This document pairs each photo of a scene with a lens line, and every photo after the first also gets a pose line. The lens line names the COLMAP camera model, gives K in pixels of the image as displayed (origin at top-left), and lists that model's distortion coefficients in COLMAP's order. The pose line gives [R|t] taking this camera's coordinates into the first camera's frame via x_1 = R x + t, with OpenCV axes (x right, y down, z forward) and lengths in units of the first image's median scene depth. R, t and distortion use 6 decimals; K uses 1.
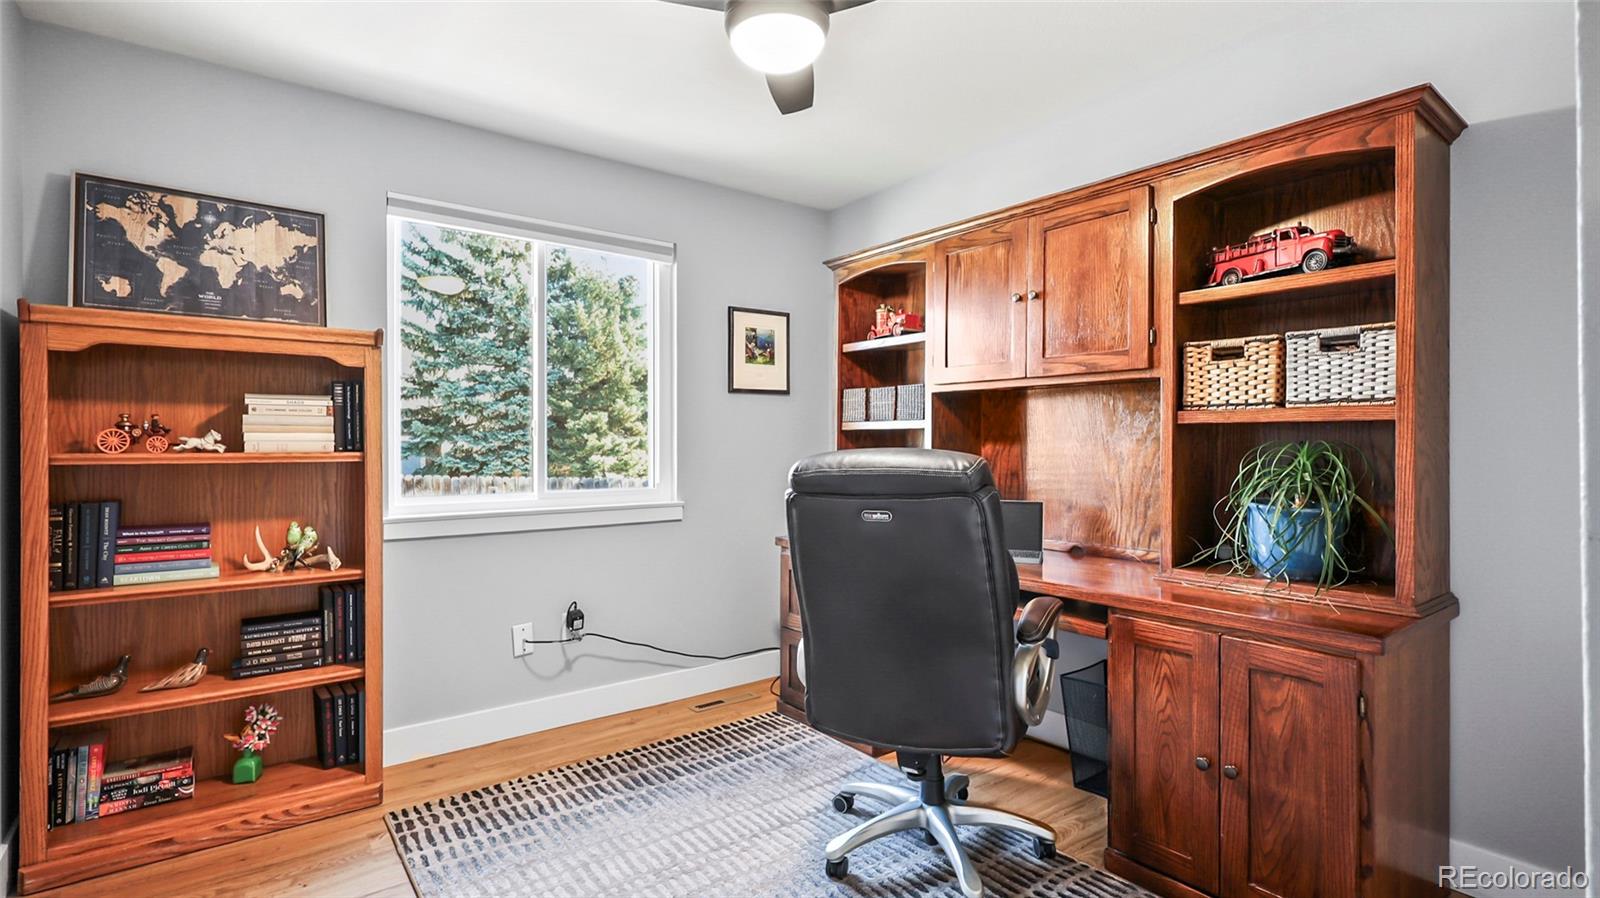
lens RADIAL K [[751.8, 0, 799.1], [0, 751.8, 441.6], [0, 0, 1]] dist [0.003293, 0.000613]
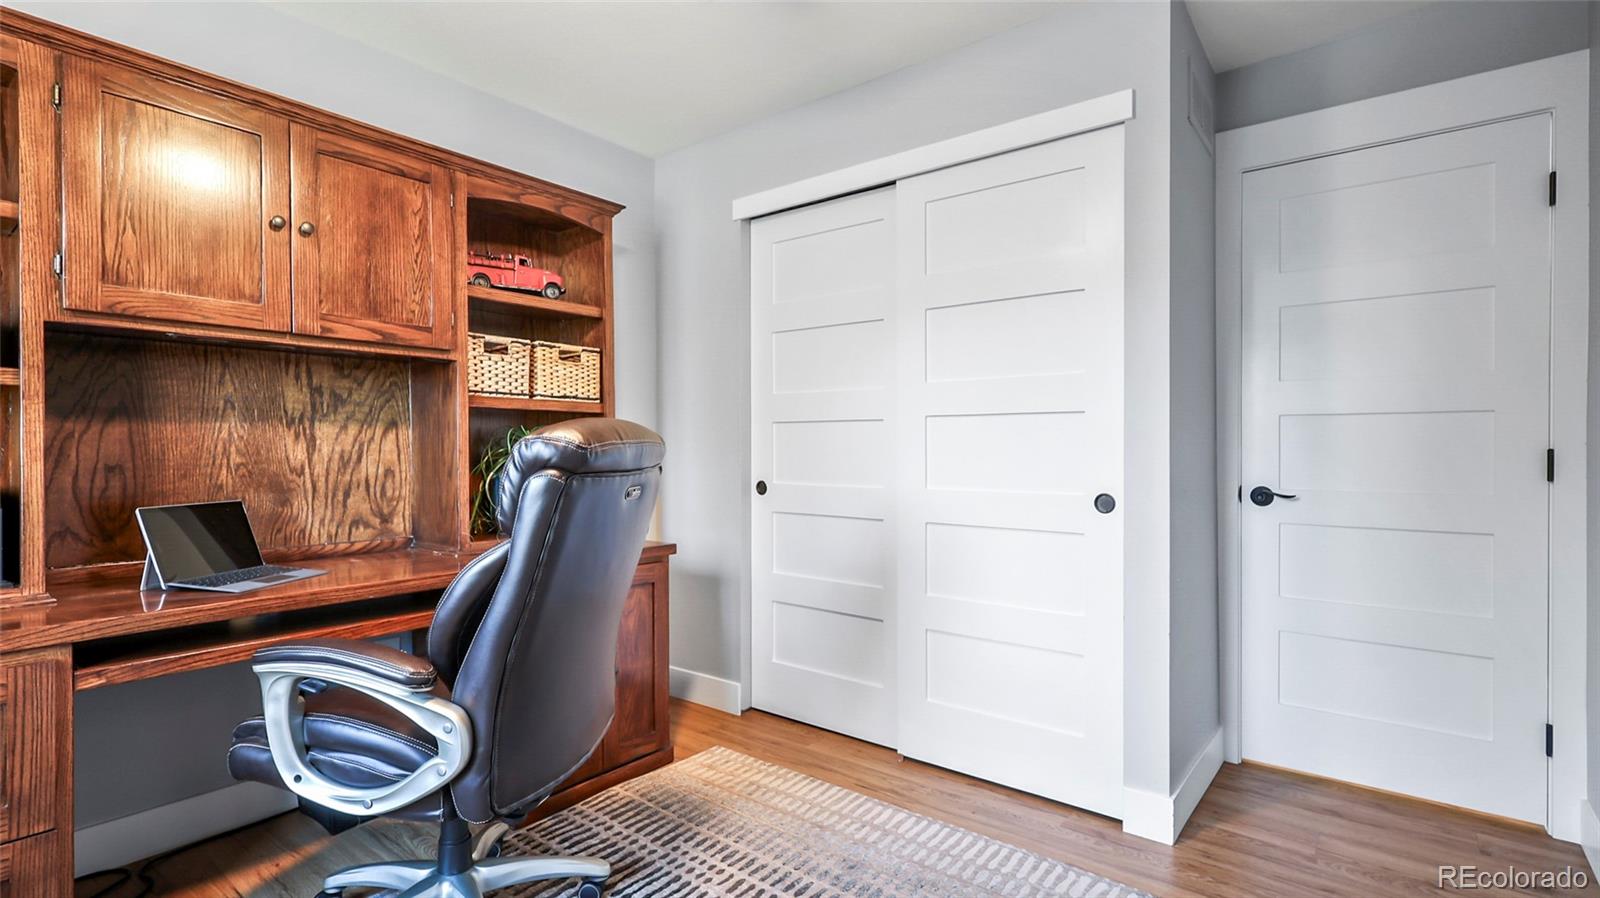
lens RADIAL K [[751.8, 0, 797.9], [0, 751.8, 453.0], [0, 0, 1]] dist [0.003293, 0.000613]
pose [[-0.237326, -0.002356, 0.971427, -0.656559], [0.002105, 0.999993, 0.002940, 0.040772], [-0.971428, 0.002743, -0.237320, 0.814481]]
